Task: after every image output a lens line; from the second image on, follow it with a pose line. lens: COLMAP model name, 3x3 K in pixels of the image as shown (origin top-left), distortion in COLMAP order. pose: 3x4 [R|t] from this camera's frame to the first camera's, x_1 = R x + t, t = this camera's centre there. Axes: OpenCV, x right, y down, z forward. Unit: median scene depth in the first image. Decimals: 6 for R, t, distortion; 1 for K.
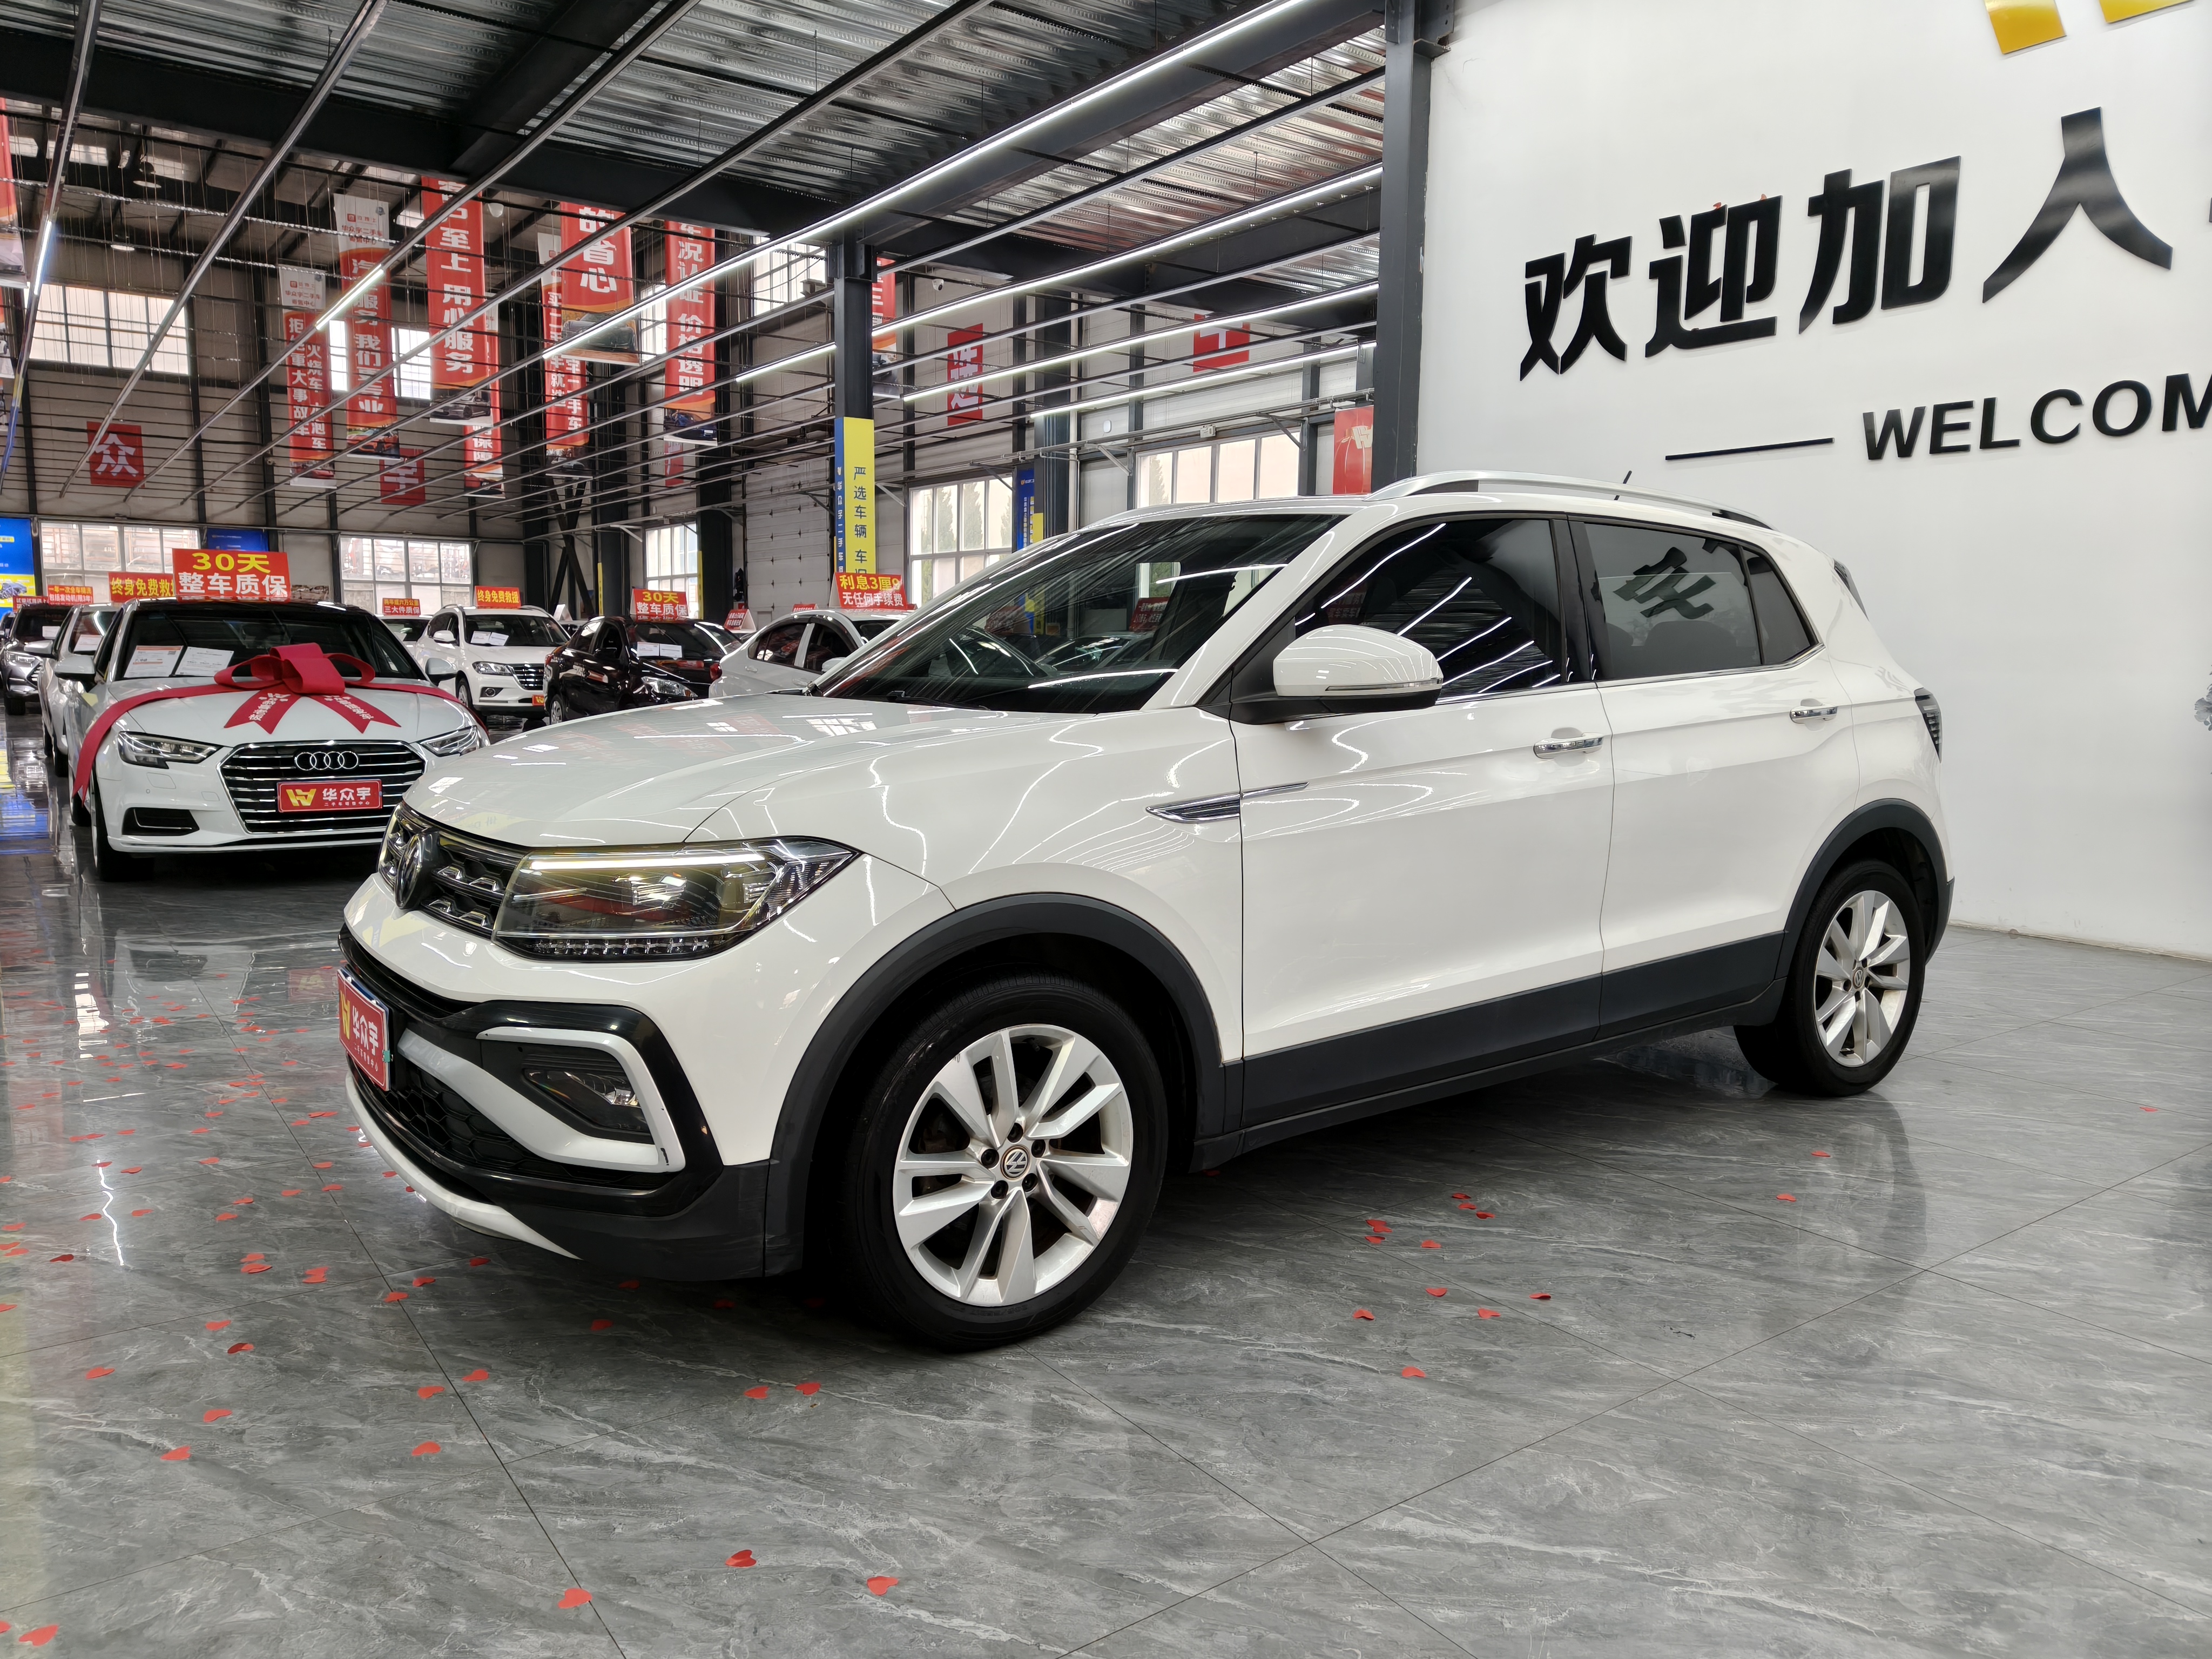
lens RADIAL K [[1530.1, 0, 1078.1], [0, 1530.1, 821.2], [0, 0, 1]] dist [0.023402, -0.007273]
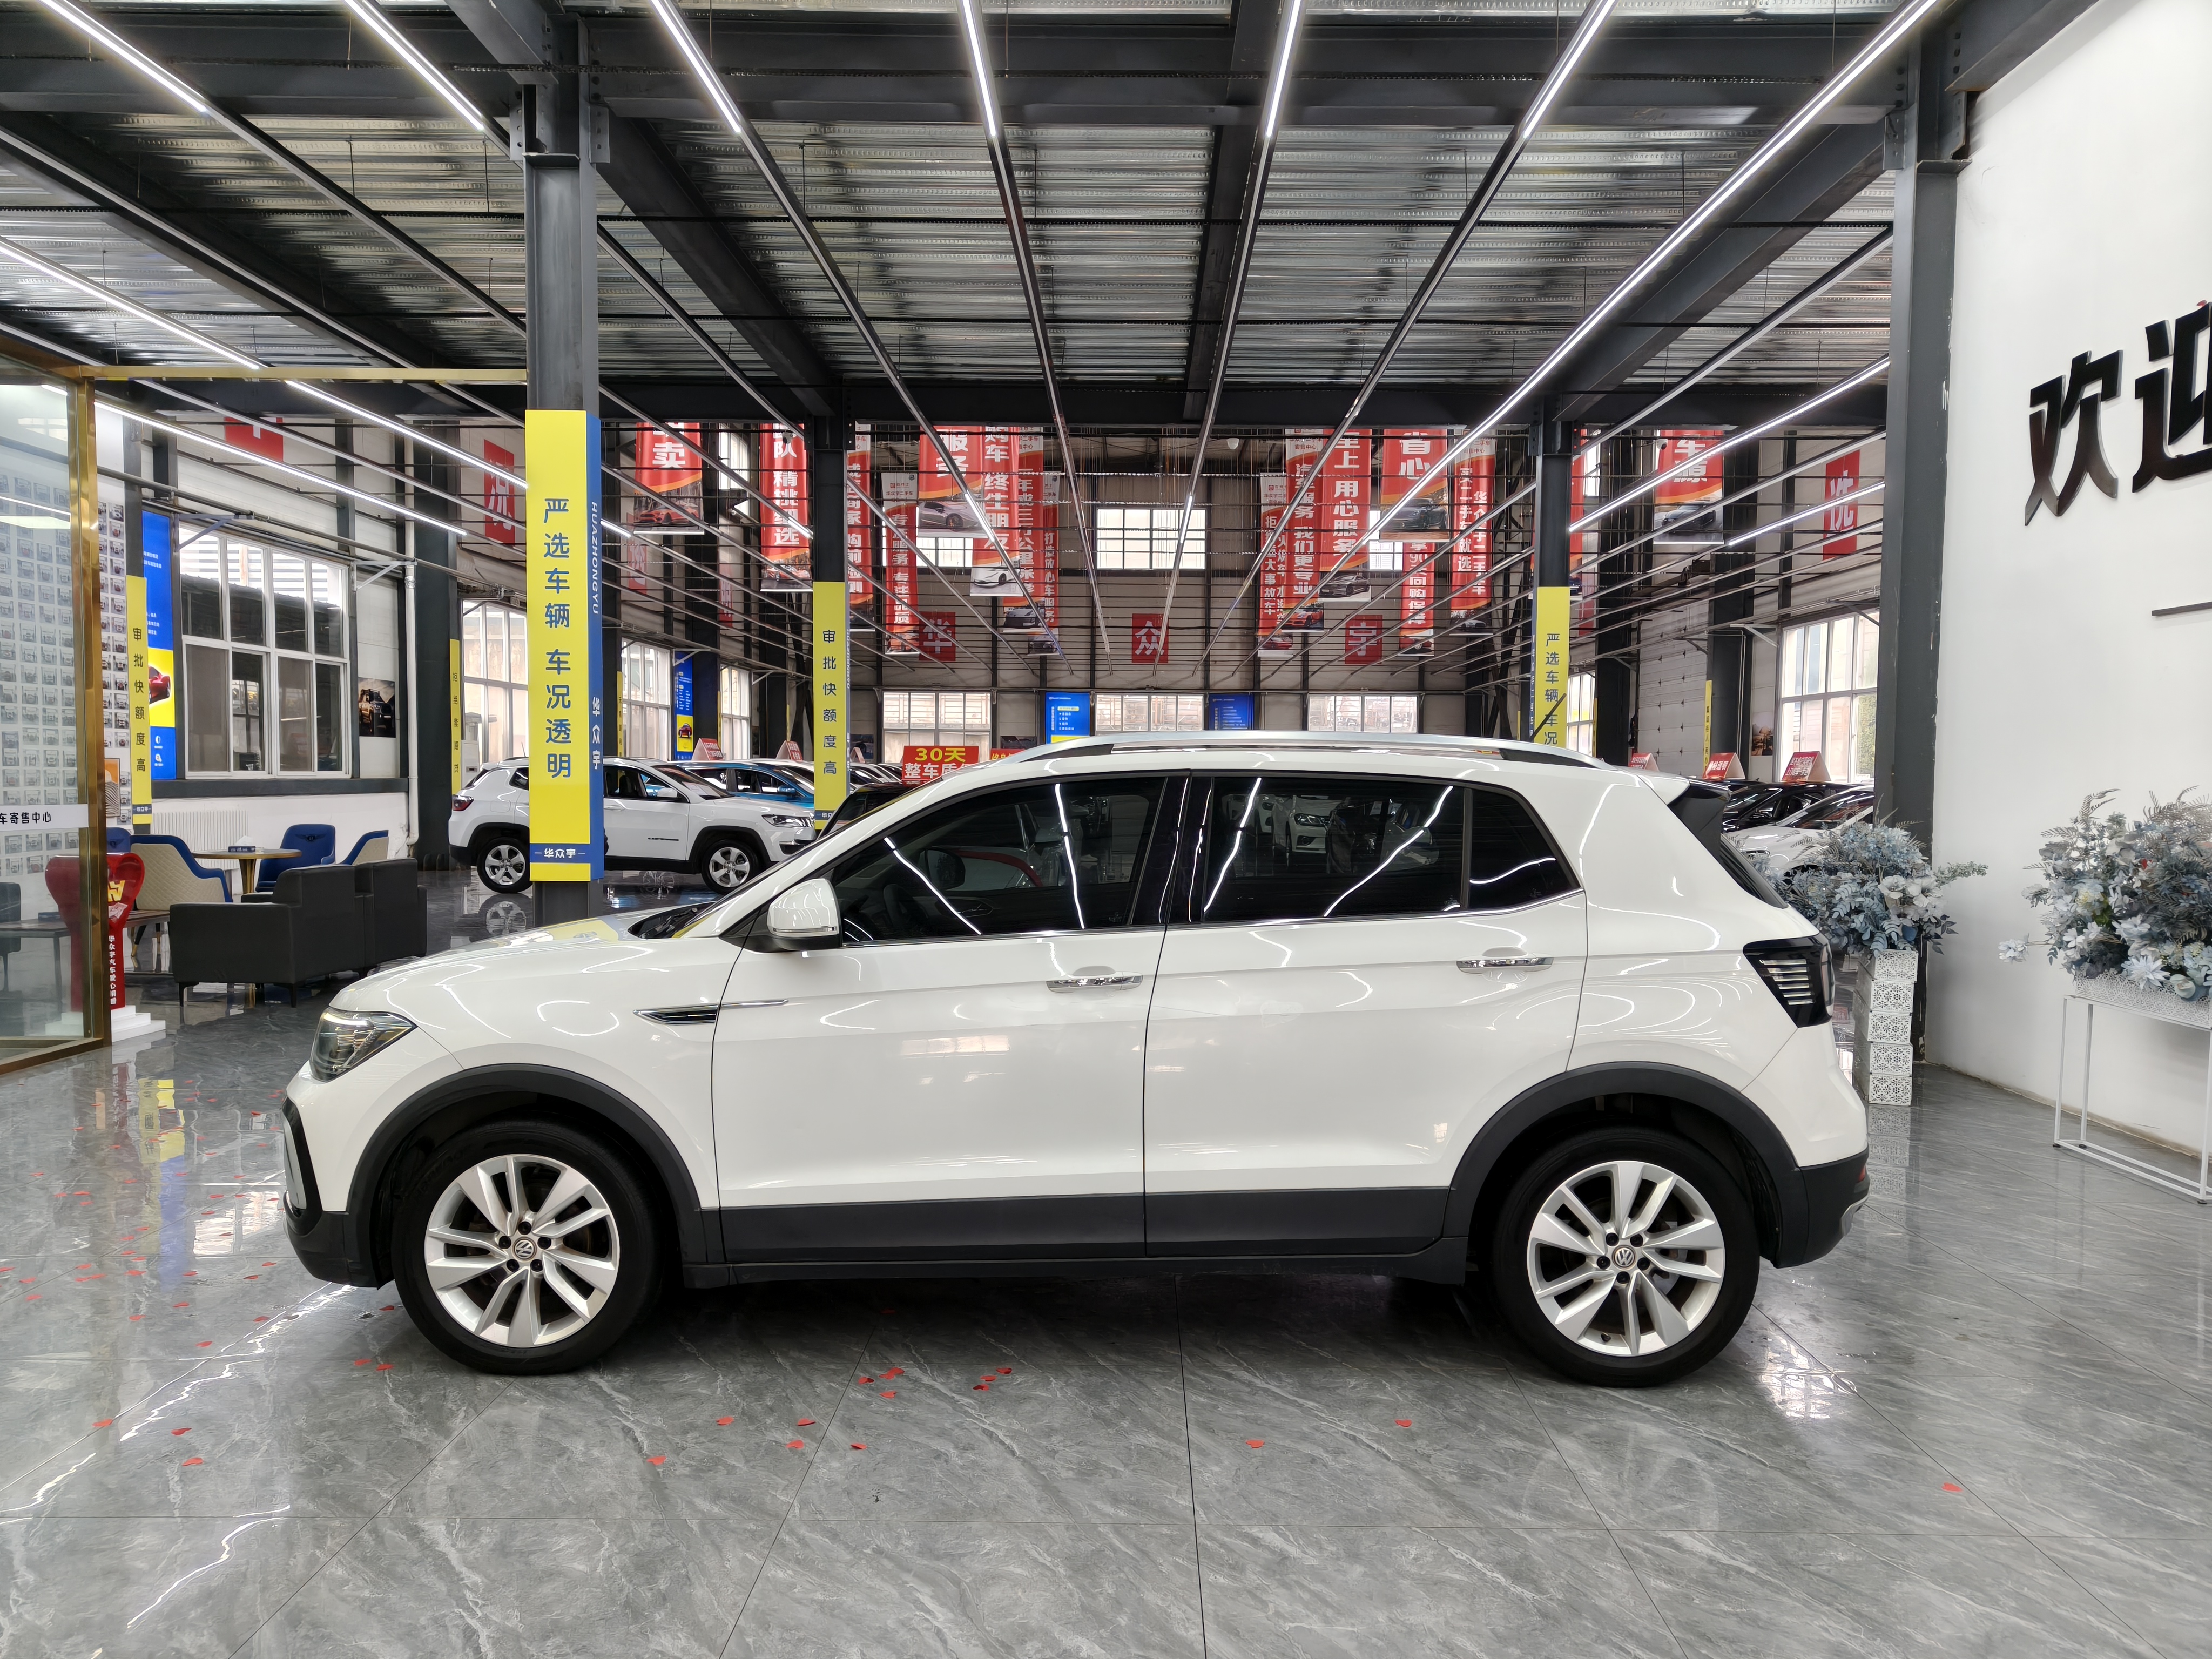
lens RADIAL K [[1508.6, 0, 1107.6], [0, 1508.6, 846.8], [0, 0, 1]] dist [0.020016, -0.003624]
pose [[0.809505, 0.022002, -0.586701, 0.338556], [-0.063000, 0.996783, -0.049545, -0.033104], [0.583723, 0.077069, 0.808287, 0.035503]]
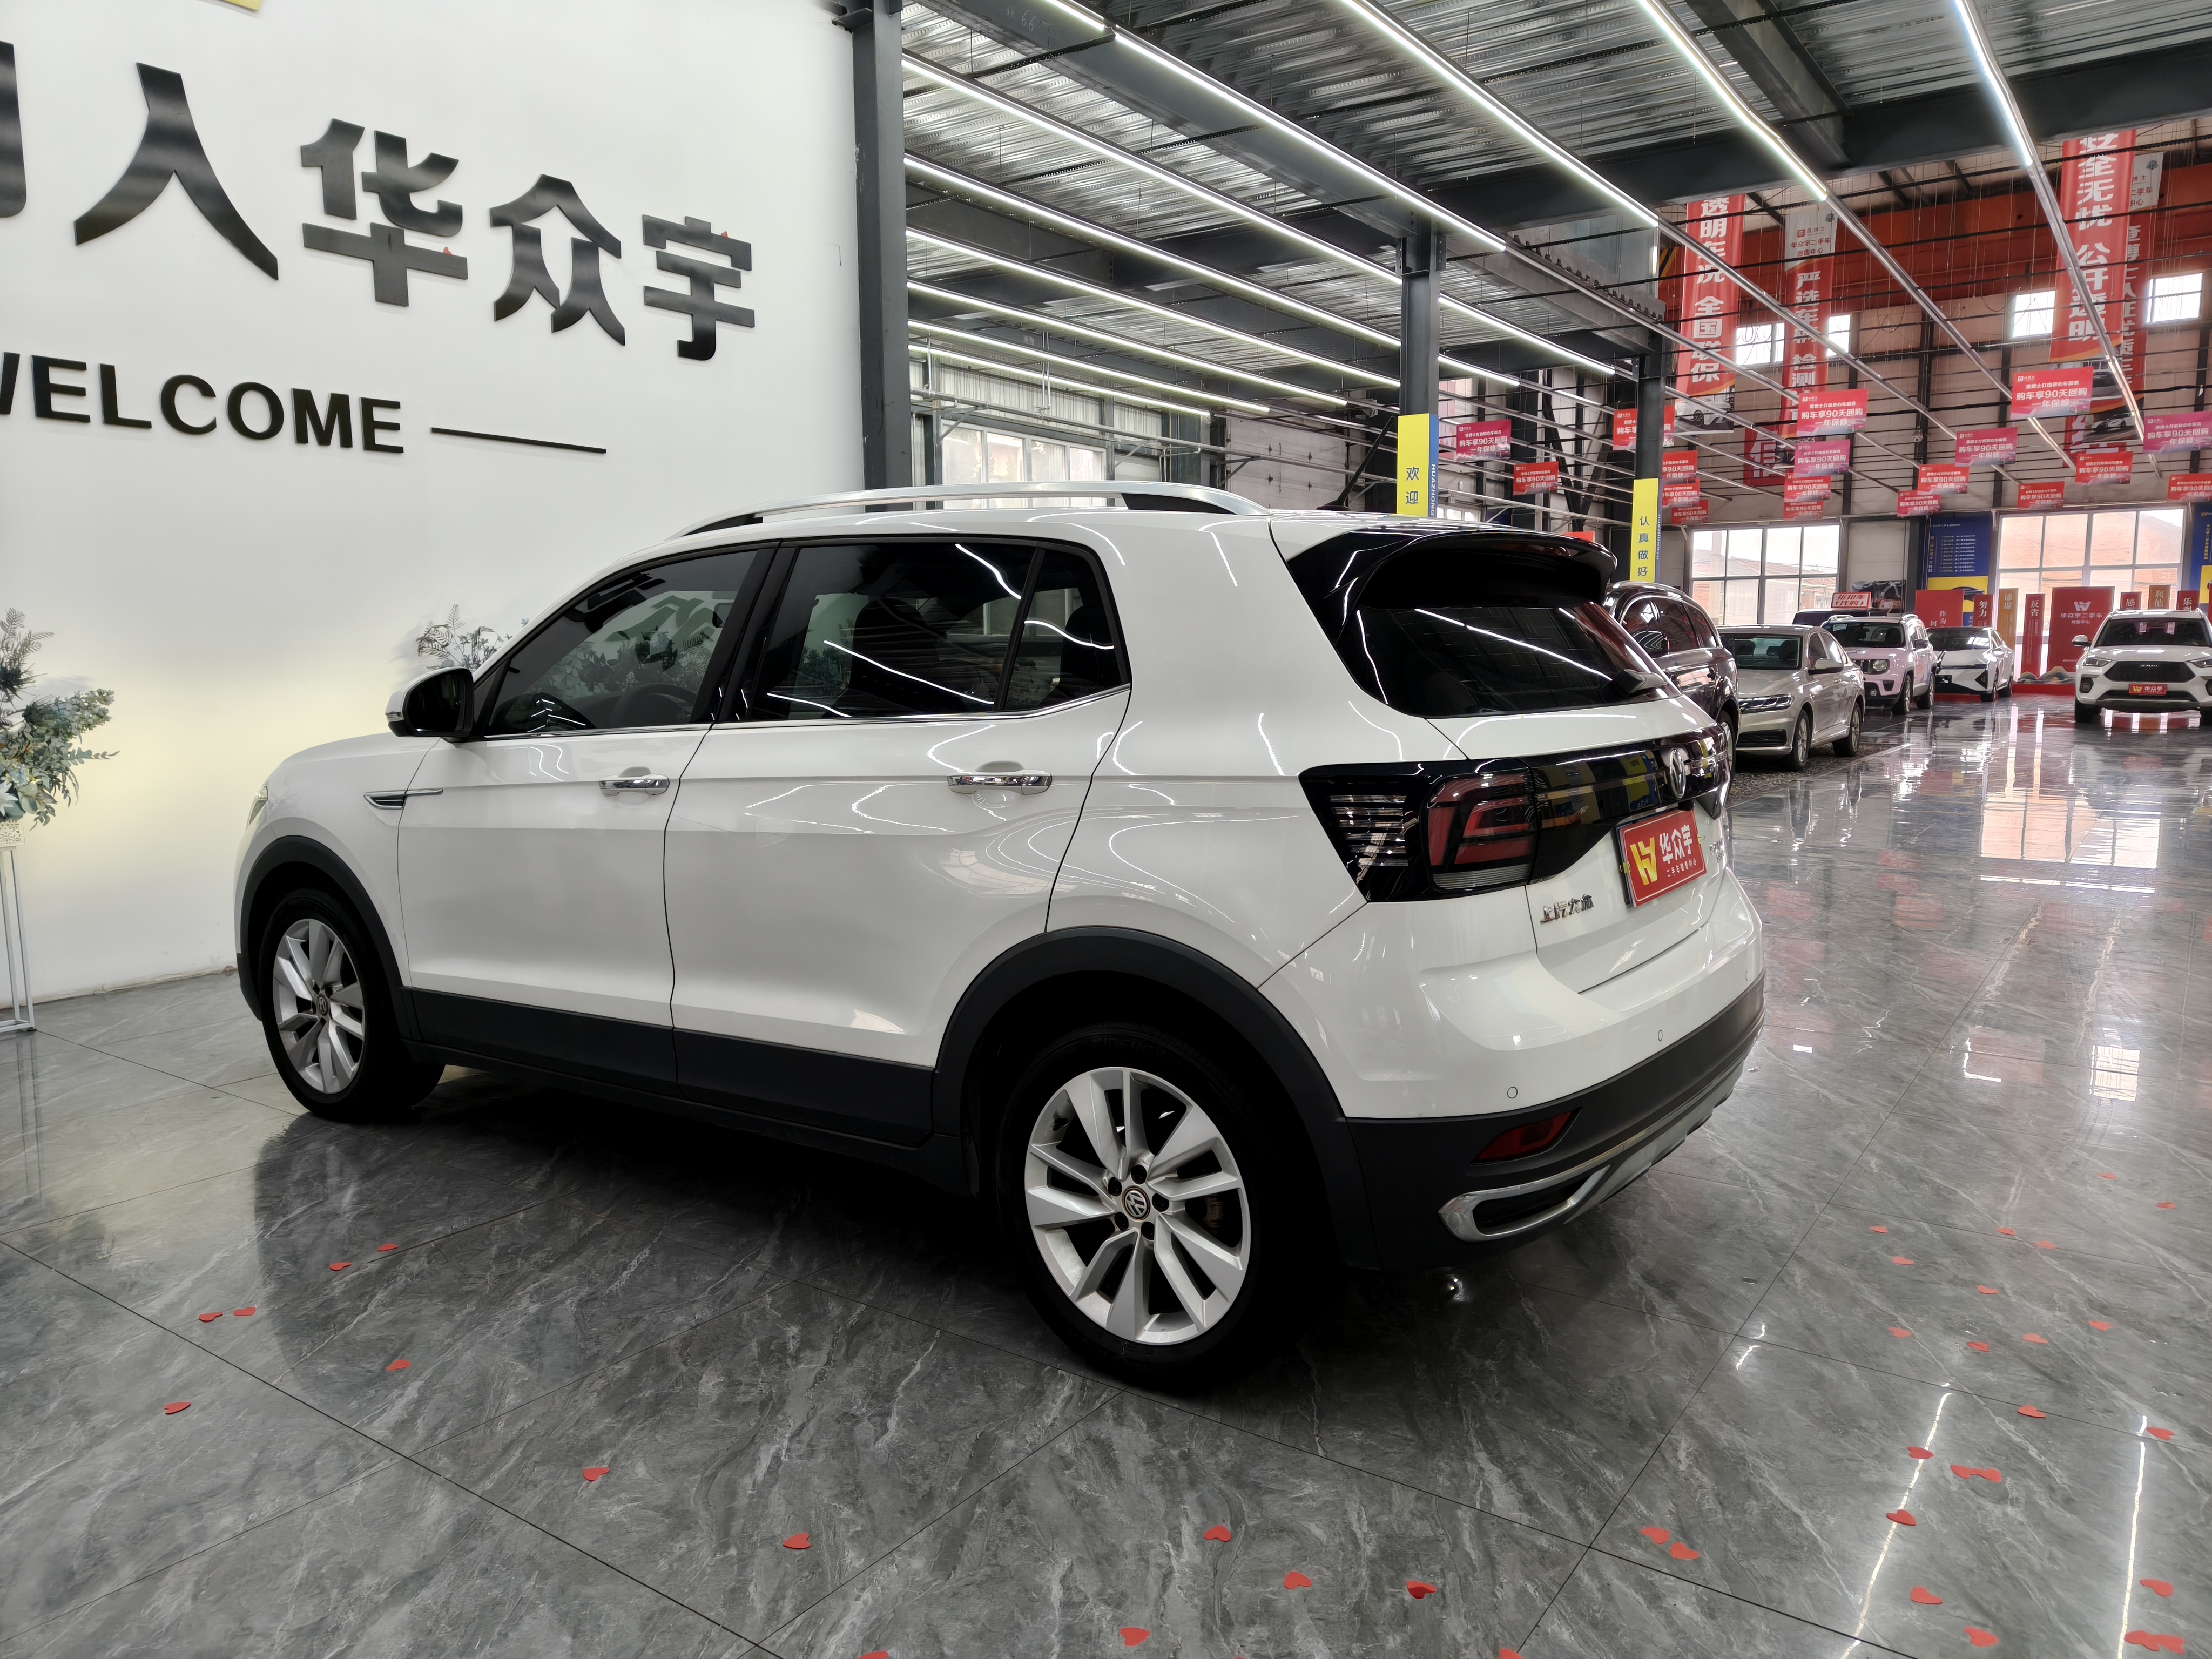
lens RADIAL K [[1531.7, 0, 1149.9], [0, 1531.7, 821.2], [0, 0, 1]] dist [0.017822, -0.008154]
pose [[-0.341902, -0.120209, 0.932015, -0.293983], [0.105368, 0.980627, 0.165132, -0.074849], [-0.933810, 0.154663, -0.322612, 0.539169]]
